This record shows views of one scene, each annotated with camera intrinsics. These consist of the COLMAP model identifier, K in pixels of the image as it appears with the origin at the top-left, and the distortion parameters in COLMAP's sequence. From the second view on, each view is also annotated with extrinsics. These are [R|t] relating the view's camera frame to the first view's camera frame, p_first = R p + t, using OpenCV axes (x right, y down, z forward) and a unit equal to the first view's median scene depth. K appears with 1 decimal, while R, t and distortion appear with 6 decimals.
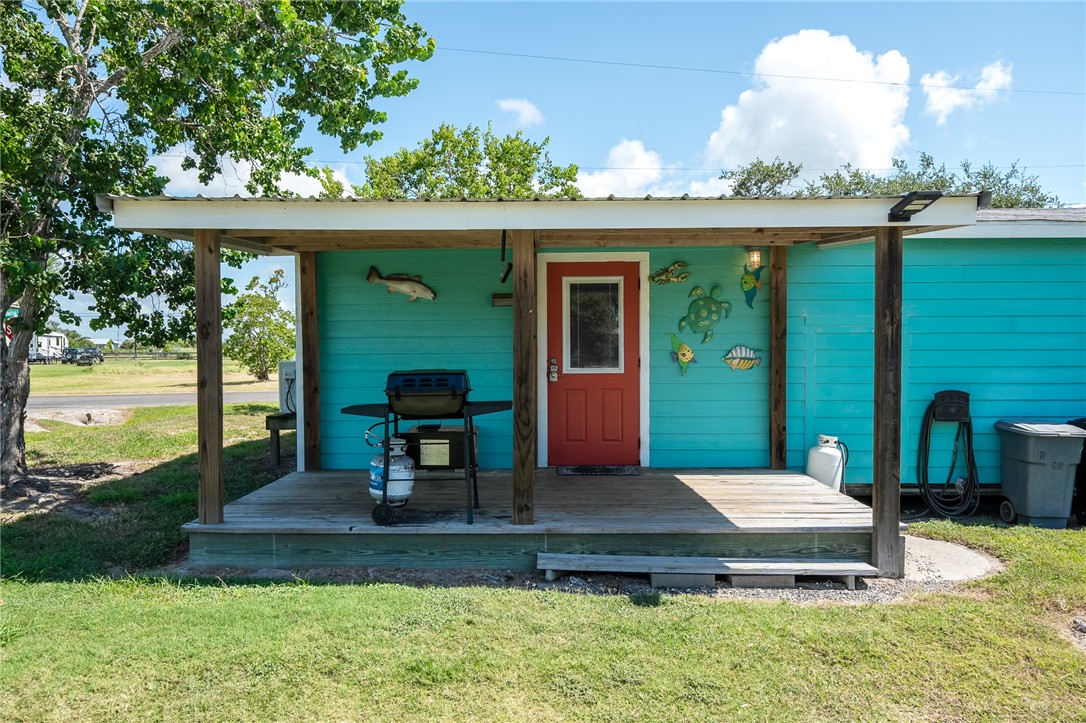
lens RADIAL K [[528.5, 0, 539.8], [0, 528.5, 351.1], [0, 0, 1]] dist [-0.000086, 0.000074]
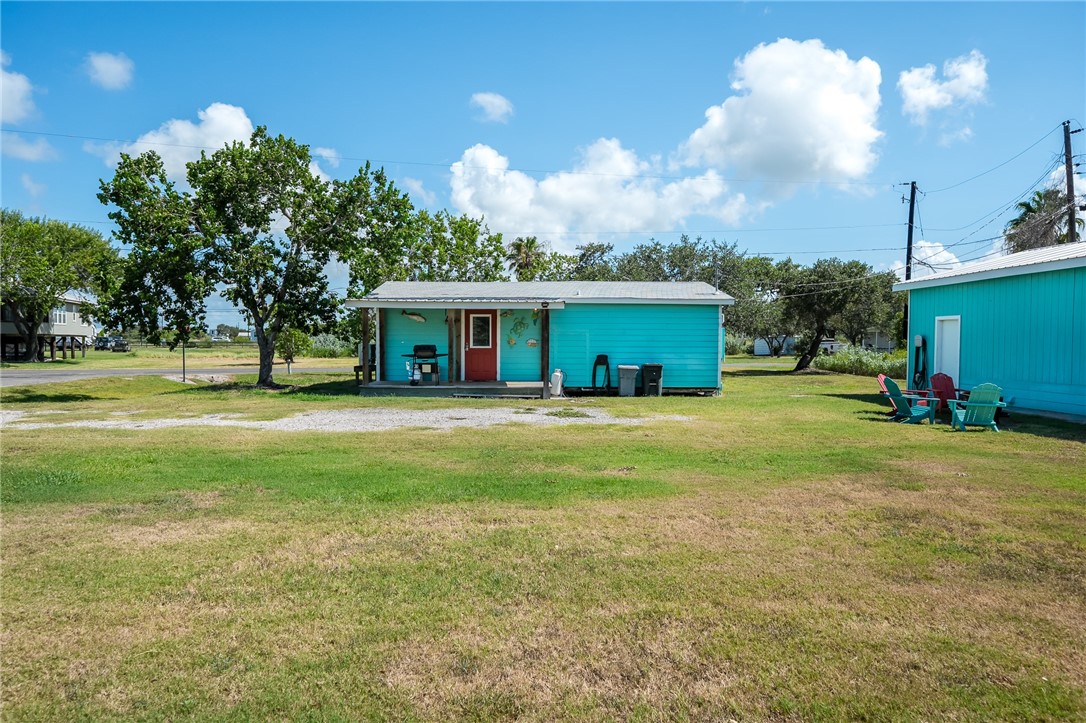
lens RADIAL K [[528.5, 0, 539.8], [0, 528.5, 351.1], [0, 0, 1]] dist [-0.000086, 0.000074]
pose [[0.998786, 0.008157, 0.048570, 0.284179], [-0.008759, 0.999887, 0.012187, 0.020928], [-0.048465, -0.012597, 0.998745, -1.893392]]
